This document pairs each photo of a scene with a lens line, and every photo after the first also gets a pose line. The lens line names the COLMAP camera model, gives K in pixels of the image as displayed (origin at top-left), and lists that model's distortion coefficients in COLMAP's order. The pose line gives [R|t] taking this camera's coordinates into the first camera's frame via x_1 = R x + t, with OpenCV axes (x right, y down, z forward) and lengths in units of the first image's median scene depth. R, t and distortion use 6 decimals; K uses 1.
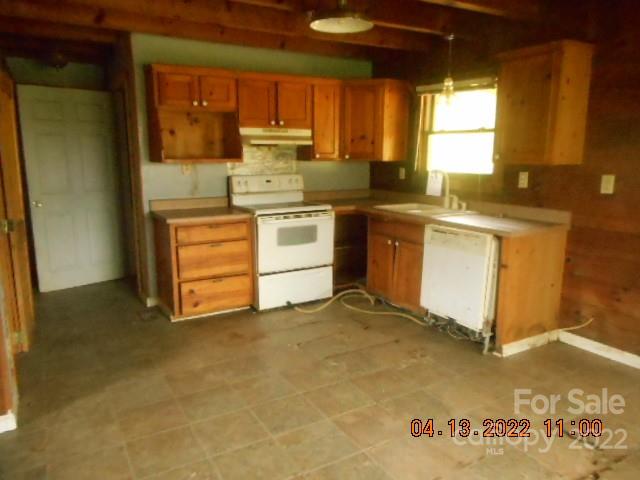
lens RADIAL K [[474.9, 0, 317.7], [0, 474.9, 240.2], [0, 0, 1]] dist [-0.000859, 0.002228]
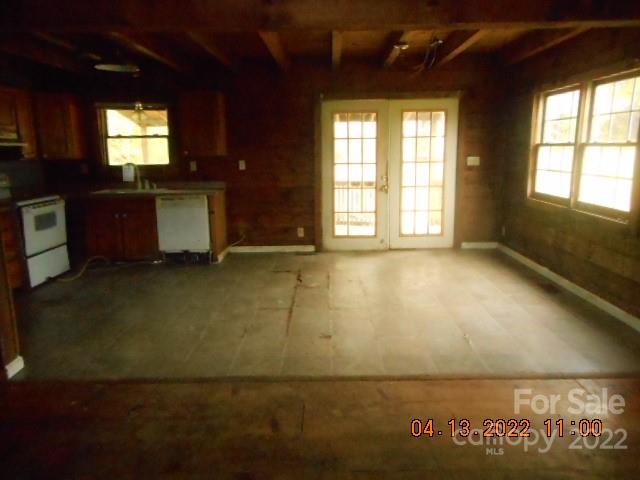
lens RADIAL K [[474.9, 0, 320.8], [0, 474.9, 239.7], [0, 0, 1]] dist [-0.000859, 0.002228]
pose [[0.511903, -0.171631, 0.841723, -0.738049], [0.173309, 0.980324, 0.094493, 0.045334], [-0.841379, 0.097507, 0.531576, -0.238126]]
